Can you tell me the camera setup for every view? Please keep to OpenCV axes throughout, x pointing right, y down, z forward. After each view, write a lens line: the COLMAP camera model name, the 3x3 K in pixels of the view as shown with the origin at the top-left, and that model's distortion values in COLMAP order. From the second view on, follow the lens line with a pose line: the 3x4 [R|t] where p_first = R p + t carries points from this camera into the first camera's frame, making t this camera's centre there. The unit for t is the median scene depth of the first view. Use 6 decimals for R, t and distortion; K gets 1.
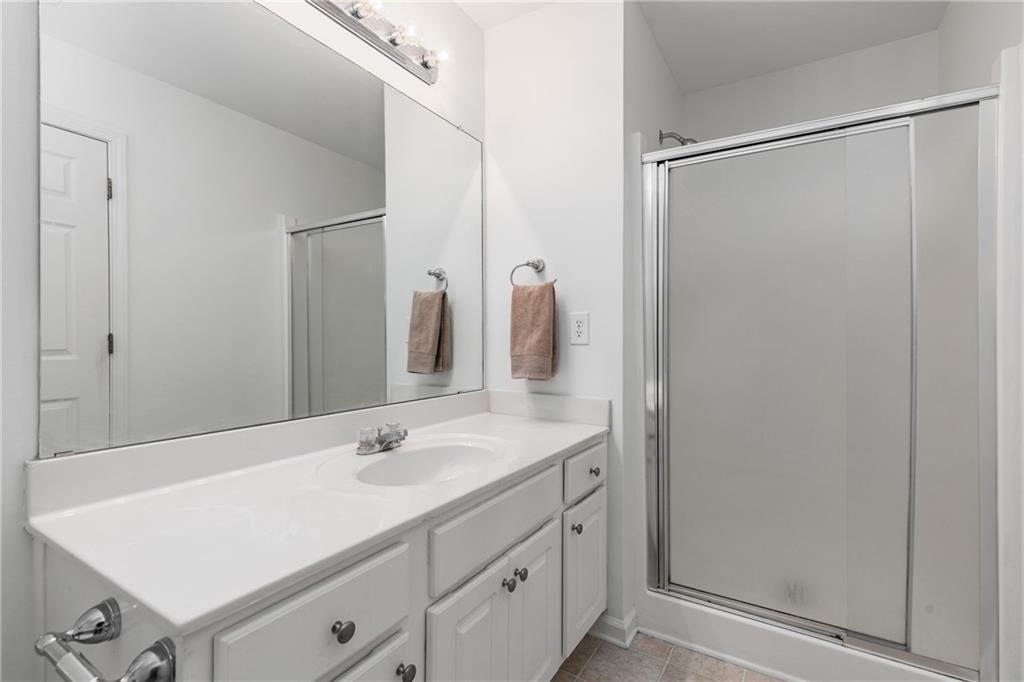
lens RADIAL K [[464.8, 0, 515.3], [0, 464.8, 339.1], [0, 0, 1]] dist [0.004843, 0.000351]
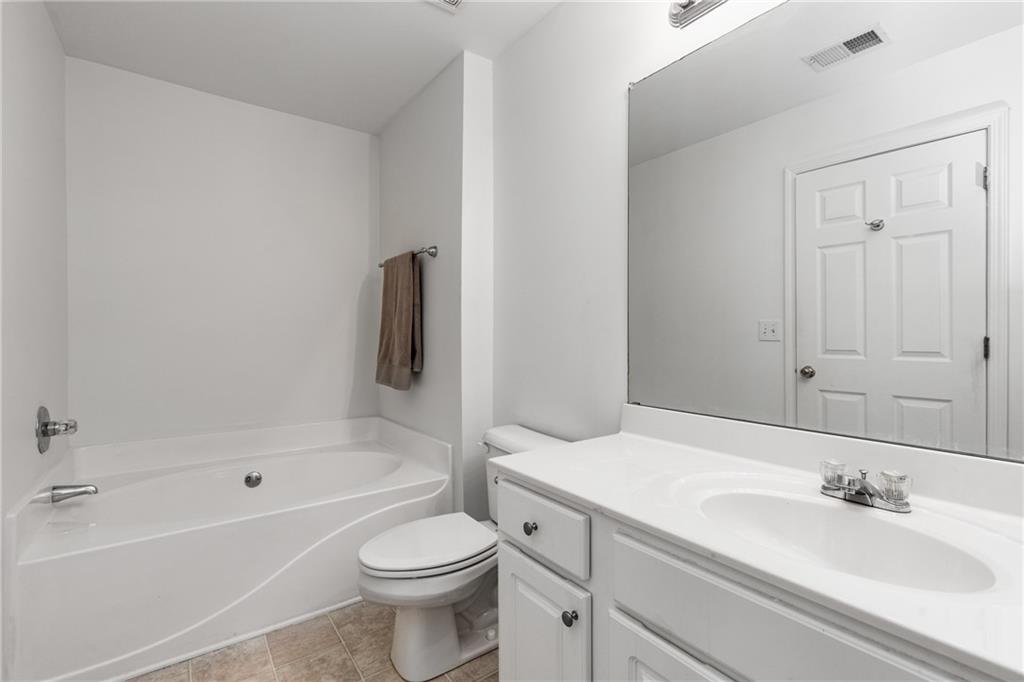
lens RADIAL K [[464.8, 0, 515.3], [0, 464.8, 339.1], [0, 0, 1]] dist [0.004843, 0.000351]
pose [[-0.371489, -0.005304, -0.928422, 0.492556], [-0.009747, 0.999951, -0.001812, 0.006697], [0.928386, 0.008376, -0.371522, 0.740231]]
